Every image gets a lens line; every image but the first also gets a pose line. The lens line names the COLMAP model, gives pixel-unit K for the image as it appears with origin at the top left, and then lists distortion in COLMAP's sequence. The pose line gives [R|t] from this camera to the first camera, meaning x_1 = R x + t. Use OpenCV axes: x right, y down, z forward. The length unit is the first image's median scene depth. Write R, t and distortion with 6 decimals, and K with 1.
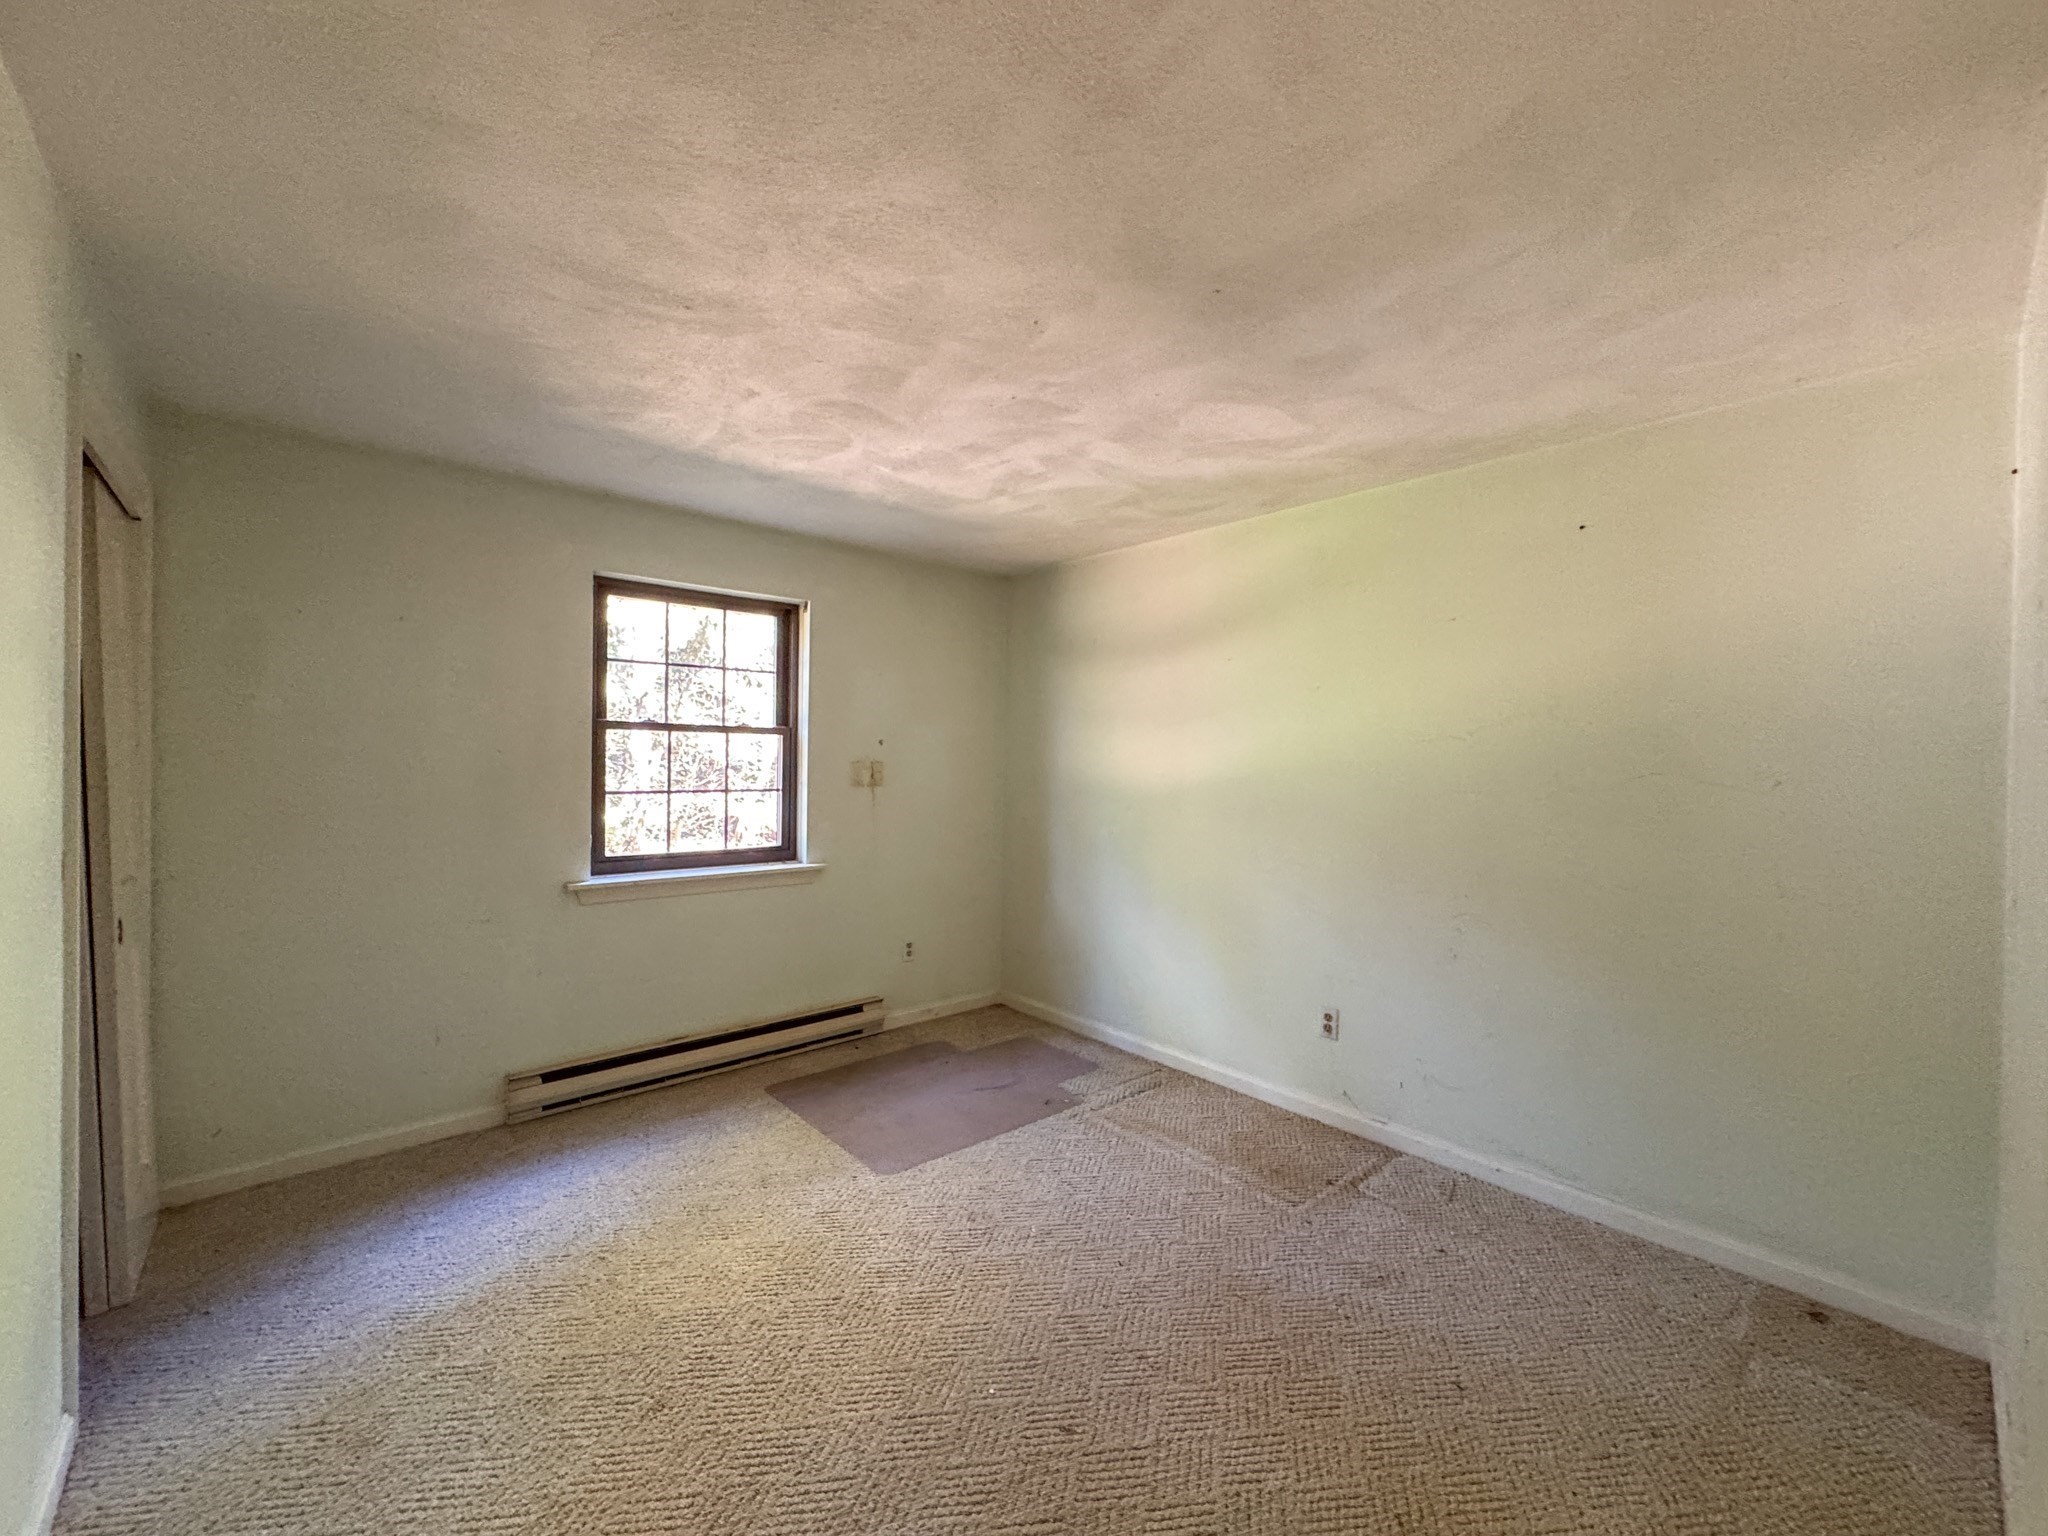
lens RADIAL K [[834.0, 0, 1020.7], [0, 834.0, 762.2], [0, 0, 1]] dist [-0.000424, 0.000116]
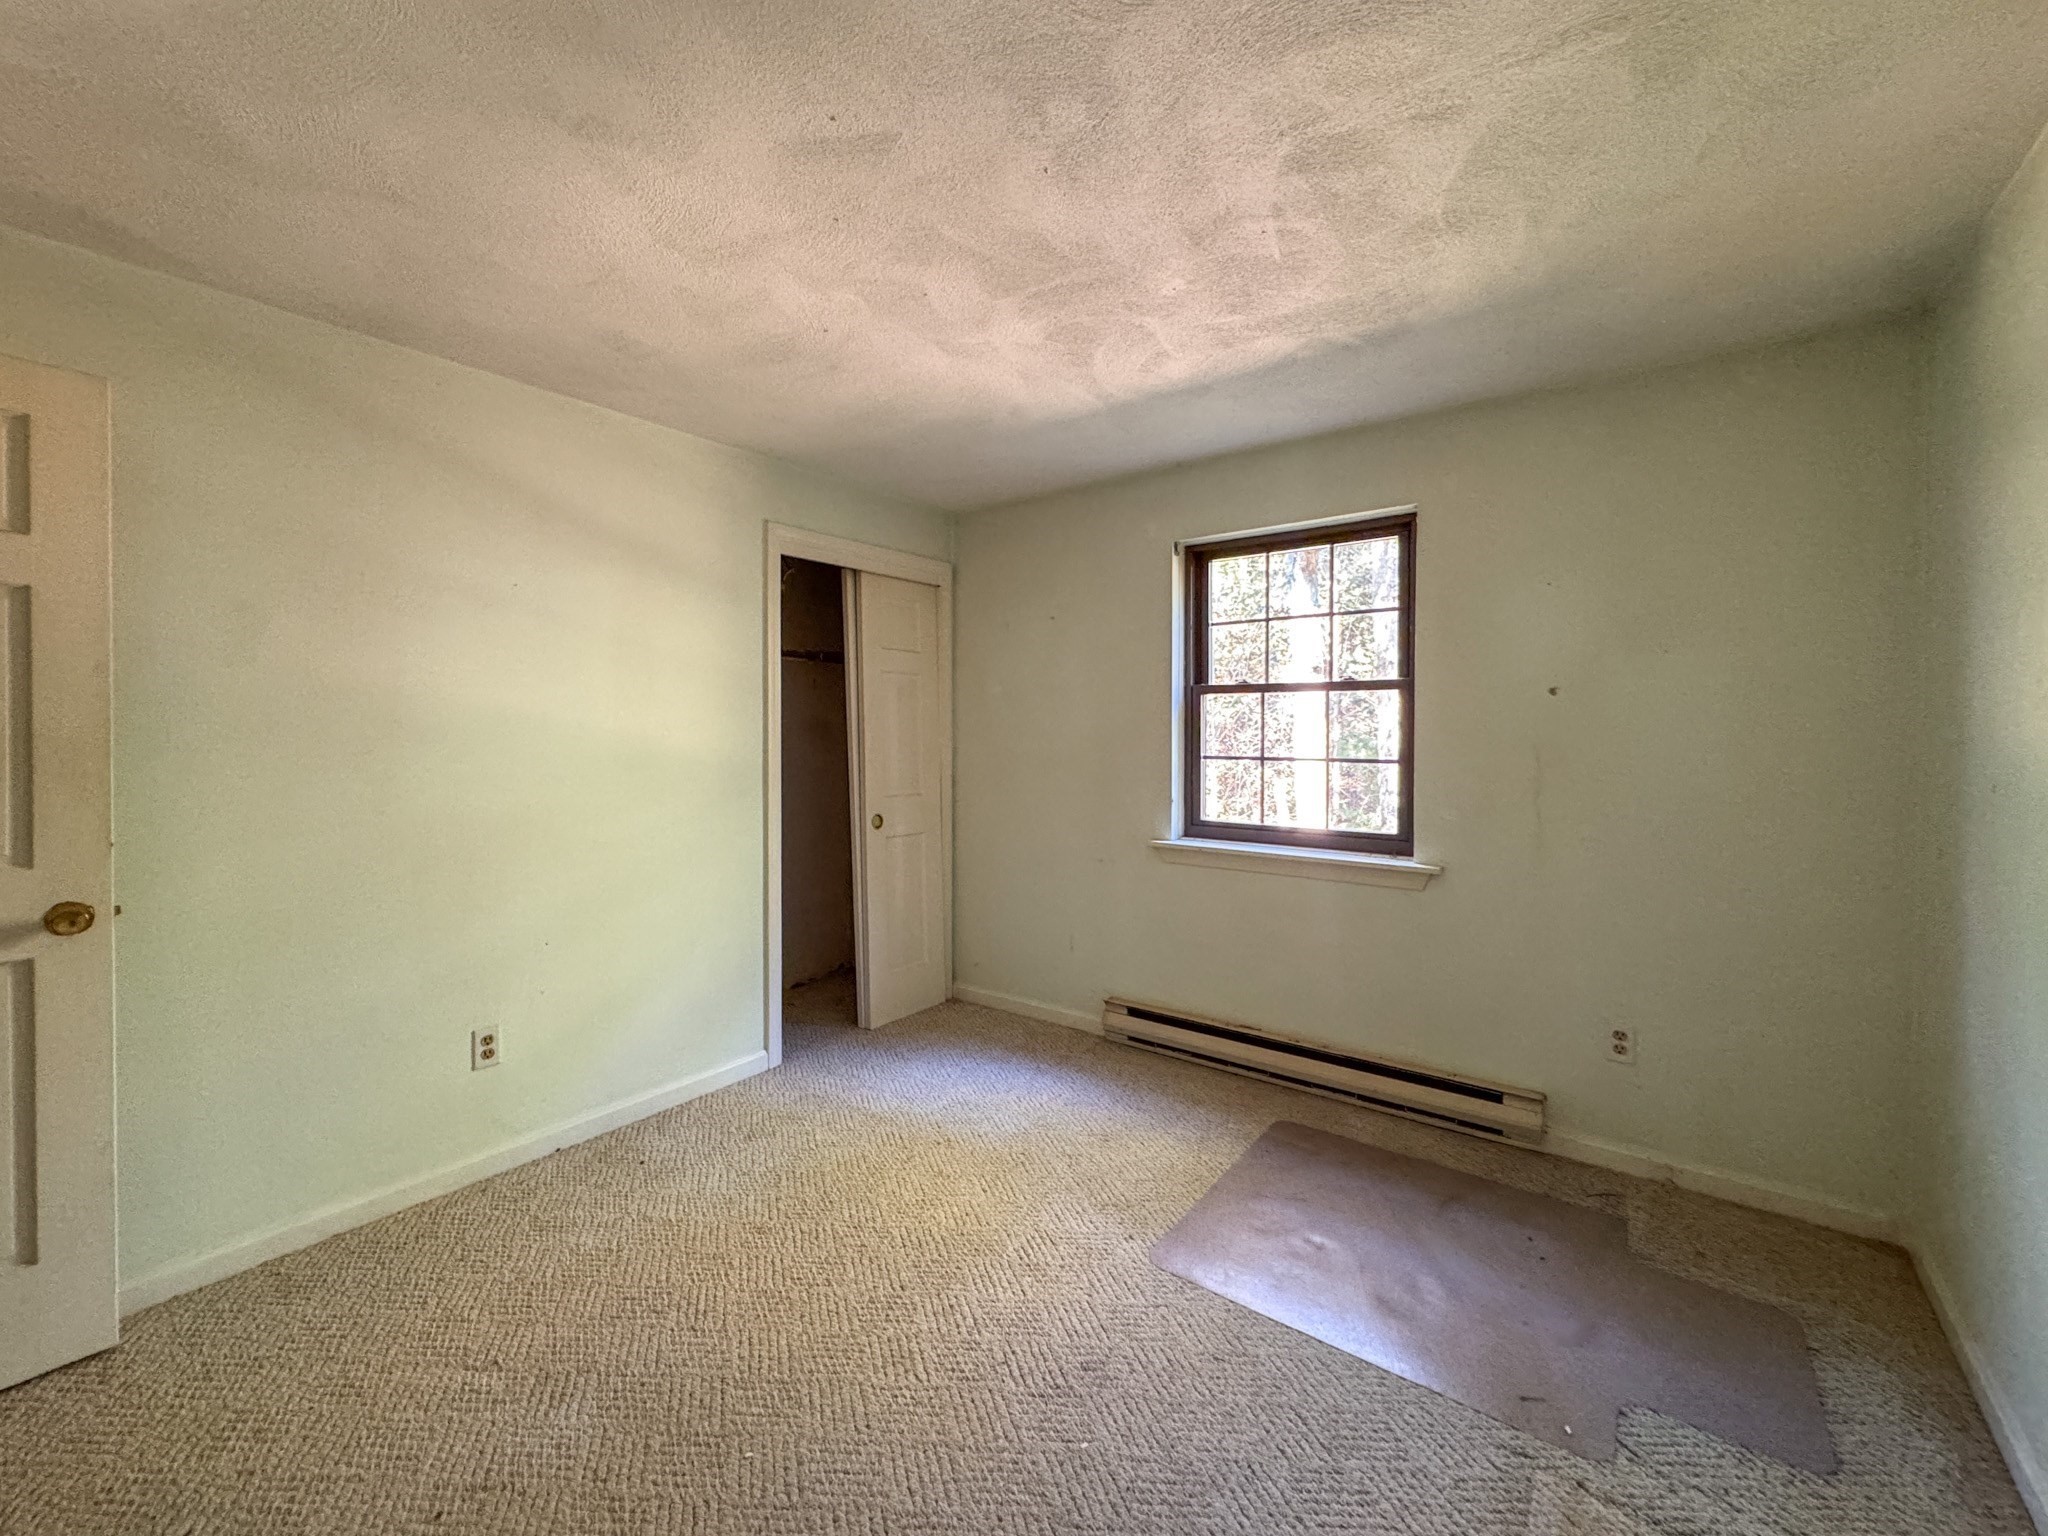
lens RADIAL K [[833.7, 0, 1015.9], [0, 833.7, 737.6], [0, 0, 1]] dist [0.000587, 0.000260]
pose [[0.186053, -0.002100, -0.982537, 0.442332], [-0.002998, 0.999992, -0.002705, 0.016606], [0.982535, 0.003449, 0.186046, 0.578877]]
